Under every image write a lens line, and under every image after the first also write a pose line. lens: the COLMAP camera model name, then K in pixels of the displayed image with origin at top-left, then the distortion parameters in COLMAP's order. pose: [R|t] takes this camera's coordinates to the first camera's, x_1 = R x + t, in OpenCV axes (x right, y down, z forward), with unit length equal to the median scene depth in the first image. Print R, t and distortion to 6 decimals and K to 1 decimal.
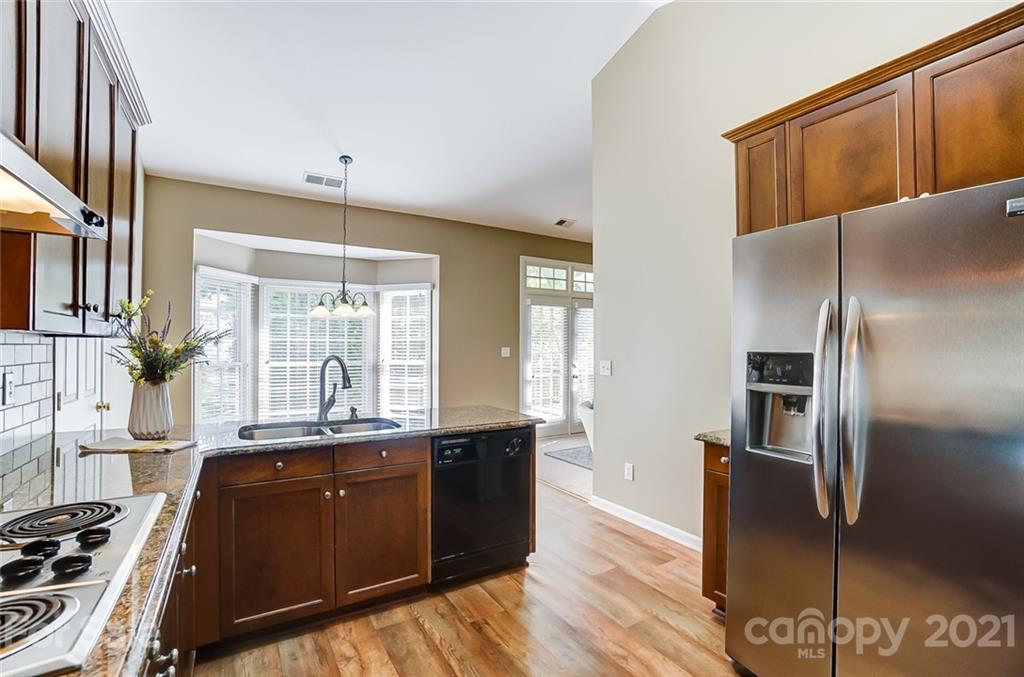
lens RADIAL K [[451.2, 0, 505.3], [0, 451.2, 342.1], [0, 0, 1]] dist [-0.037956, 0.005551]
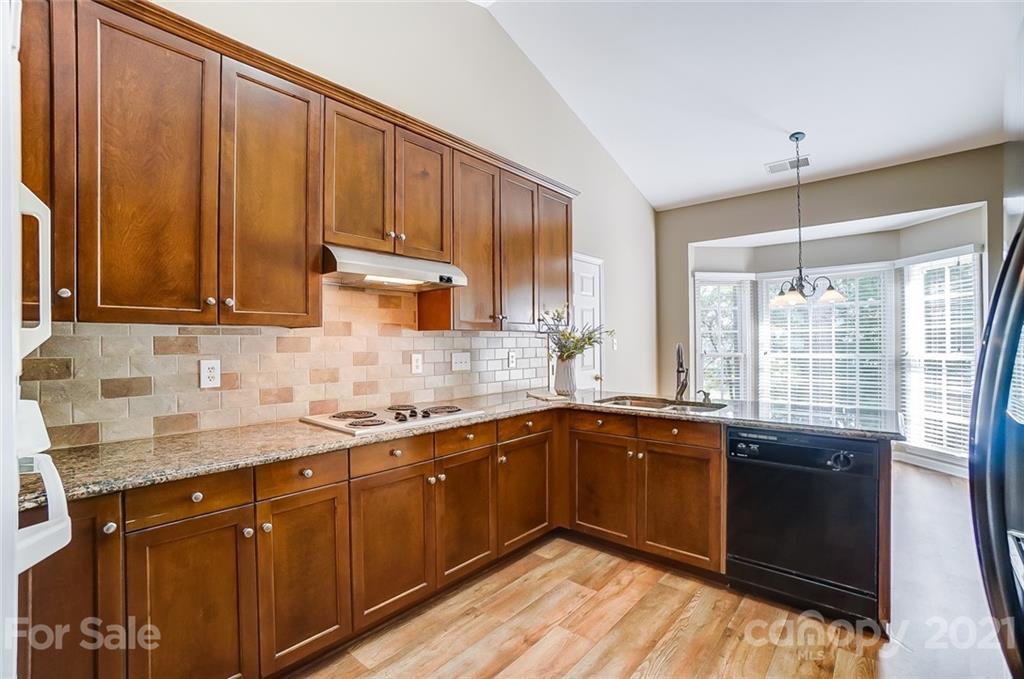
lens RADIAL K [[451.2, 0, 522.4], [0, 451.2, 341.4], [0, 0, 1]] dist [-0.037956, 0.005551]
pose [[0.320237, -0.009166, -0.947293, 0.317345], [0.018509, 0.999823, -0.003418, 0.012148], [0.947157, -0.016439, 0.320350, 0.144398]]
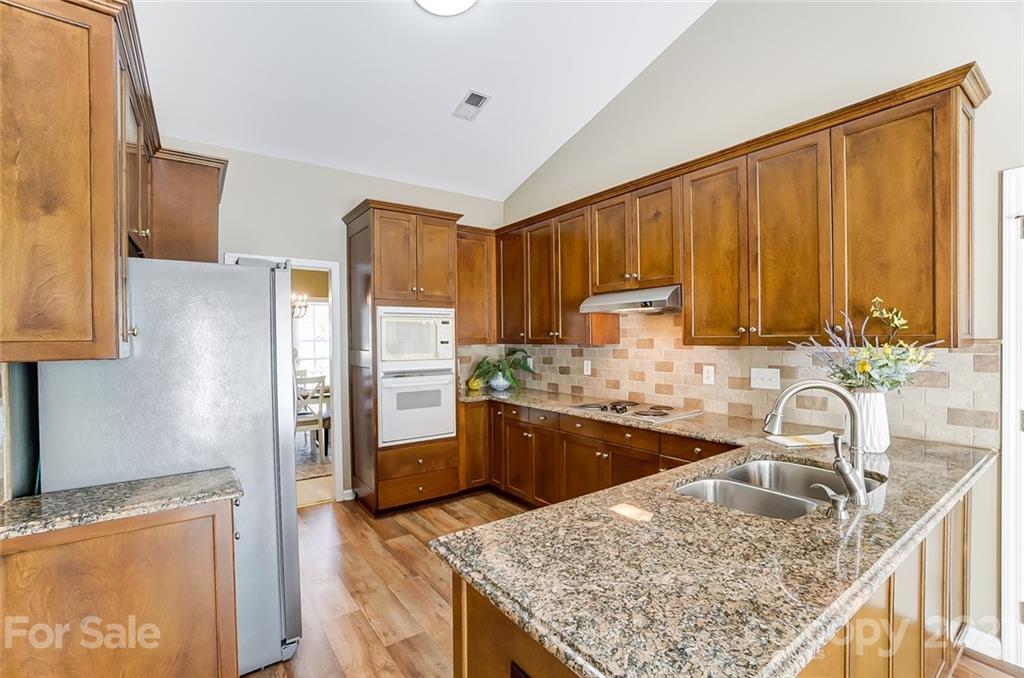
lens RADIAL K [[451.2, 0, 502.4], [0, 451.2, 340.5], [0, 0, 1]] dist [-0.037956, 0.005551]
pose [[-0.997607, -0.000950, -0.069139, 0.030164], [-0.000159, 0.999934, -0.011457, -0.005834], [0.069146, -0.011418, -0.997541, 0.854446]]
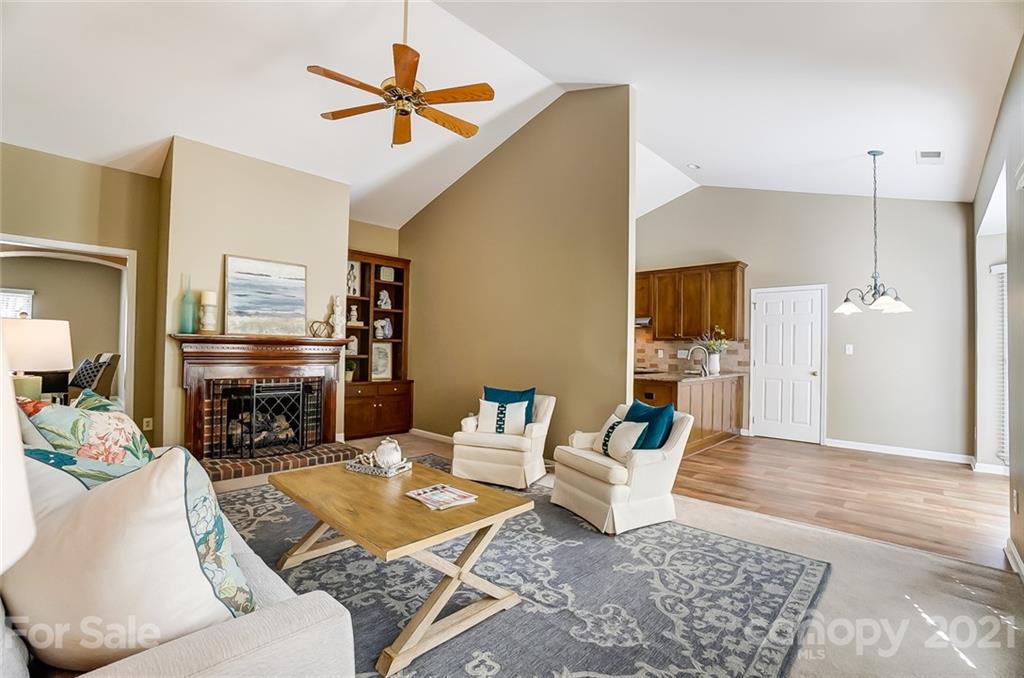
lens RADIAL K [[451.2, 0, 509.7], [0, 451.2, 344.1], [0, 0, 1]] dist [-0.037956, 0.005551]
pose [[-0.965804, -0.019280, -0.258555, 0.635089], [-0.014358, 0.999678, -0.020914, 0.045338], [0.258875, -0.016487, -0.965770, 1.651329]]
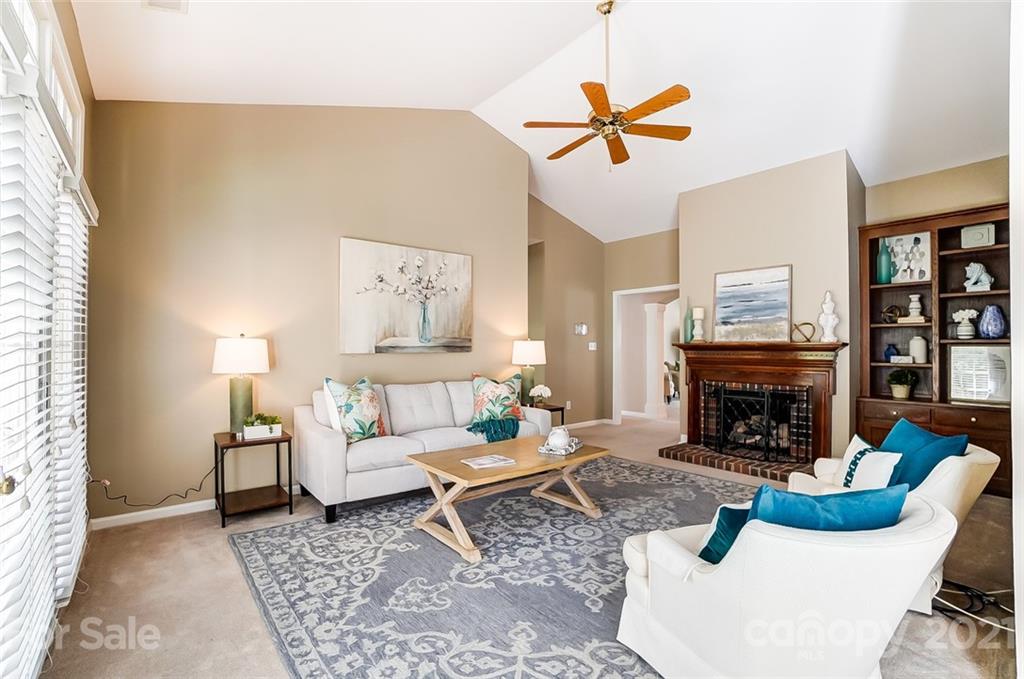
lens RADIAL K [[451.2, 0, 505.2], [0, 451.2, 345.5], [0, 0, 1]] dist [-0.037956, 0.005551]
pose [[-0.133632, 0.005759, 0.991014, -0.062310], [-0.010423, 0.999920, -0.007216, 0.034309], [-0.990976, -0.011294, -0.133562, 1.238614]]
